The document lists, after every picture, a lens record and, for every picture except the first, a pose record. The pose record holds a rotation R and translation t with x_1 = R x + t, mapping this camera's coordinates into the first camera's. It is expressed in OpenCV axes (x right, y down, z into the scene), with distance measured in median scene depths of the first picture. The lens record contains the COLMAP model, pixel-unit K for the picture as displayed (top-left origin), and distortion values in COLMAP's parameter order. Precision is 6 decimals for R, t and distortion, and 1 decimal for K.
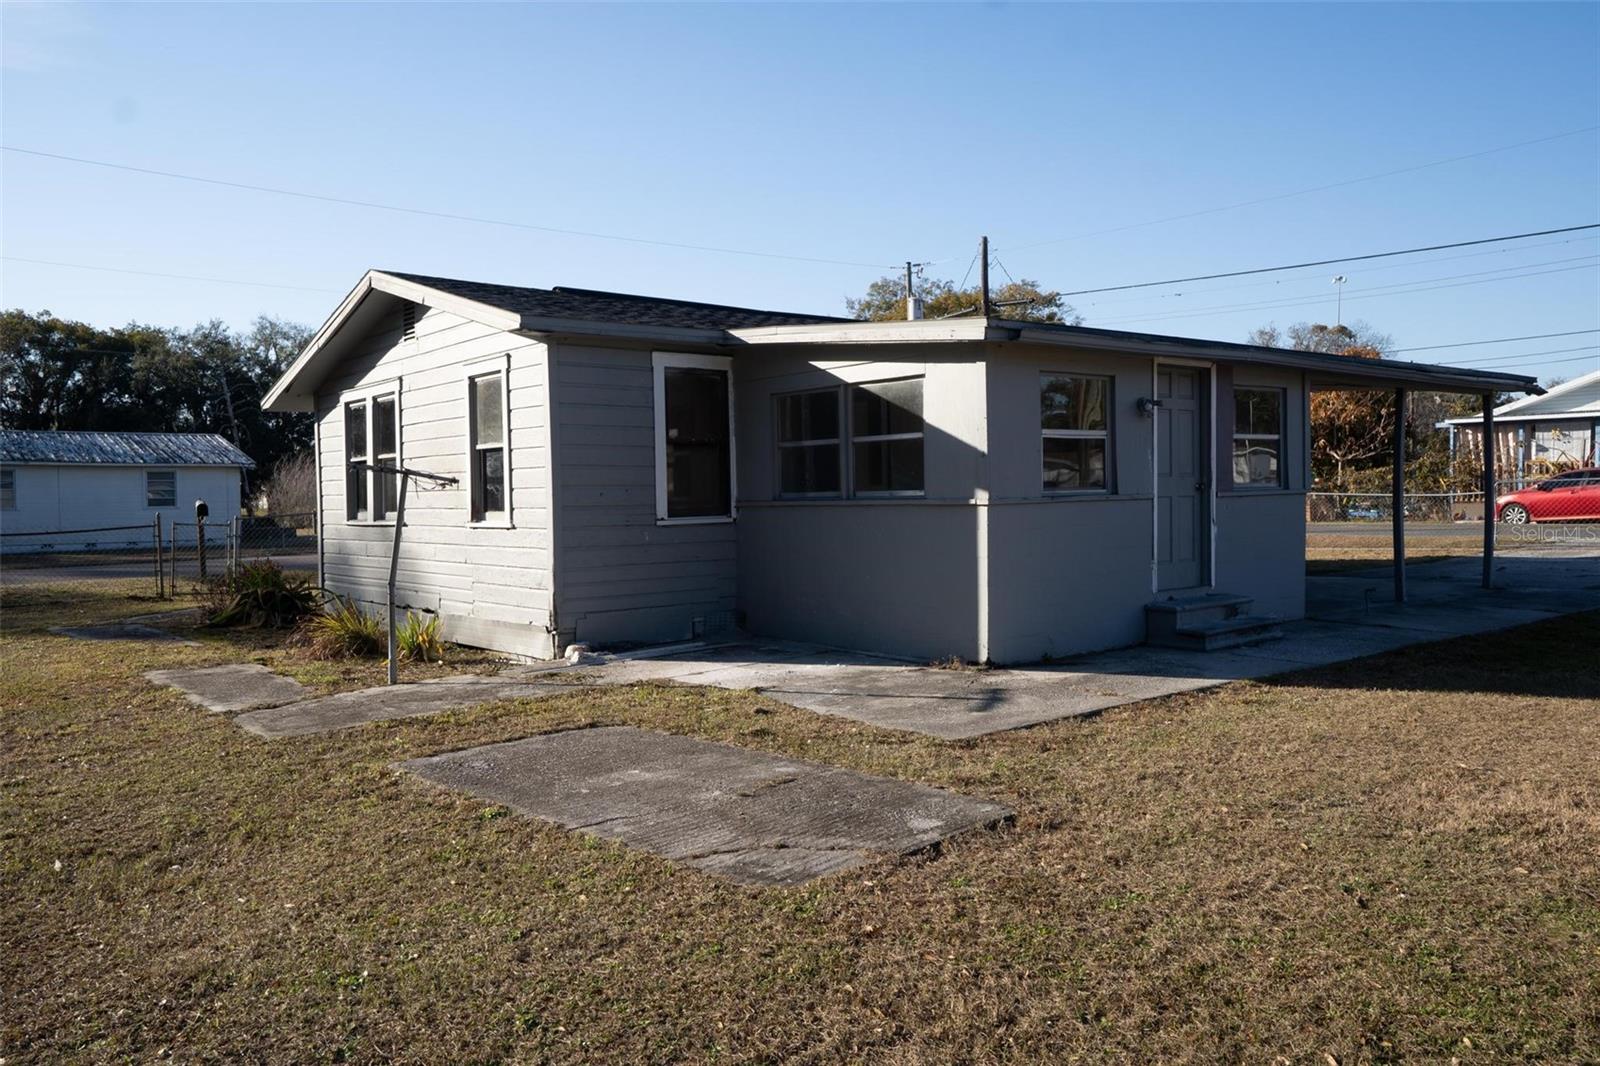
lens RADIAL K [[1231.2, 0, 800.0], [0, 1231.2, 533.0], [0, 0, 1]] dist [-0.003916, 0.000855]
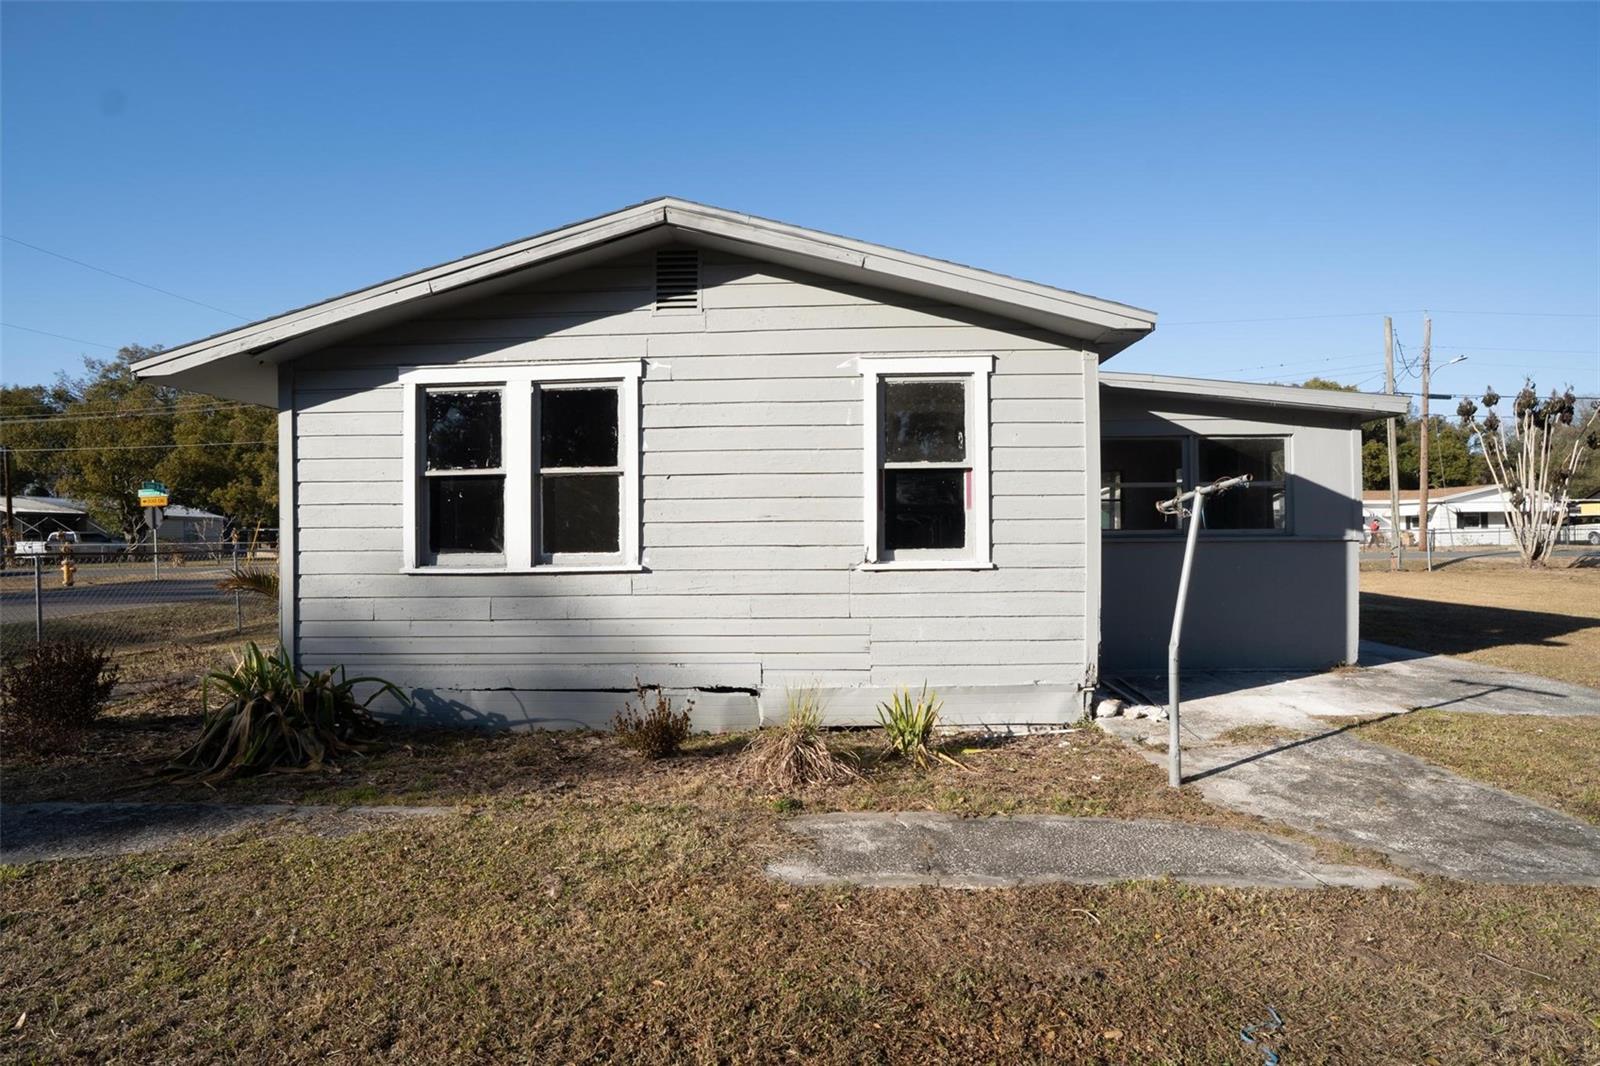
lens RADIAL K [[807.3, 0, 800.0], [0, 807.3, 533.0], [0, 0, 1]] dist [-0.019546, -0.000355]
pose [[0.646292, 0.012041, 0.762996, -0.717343], [0.021813, 0.999175, -0.034245, -0.011952], [-0.762779, 0.038775, 0.645496, 0.748434]]
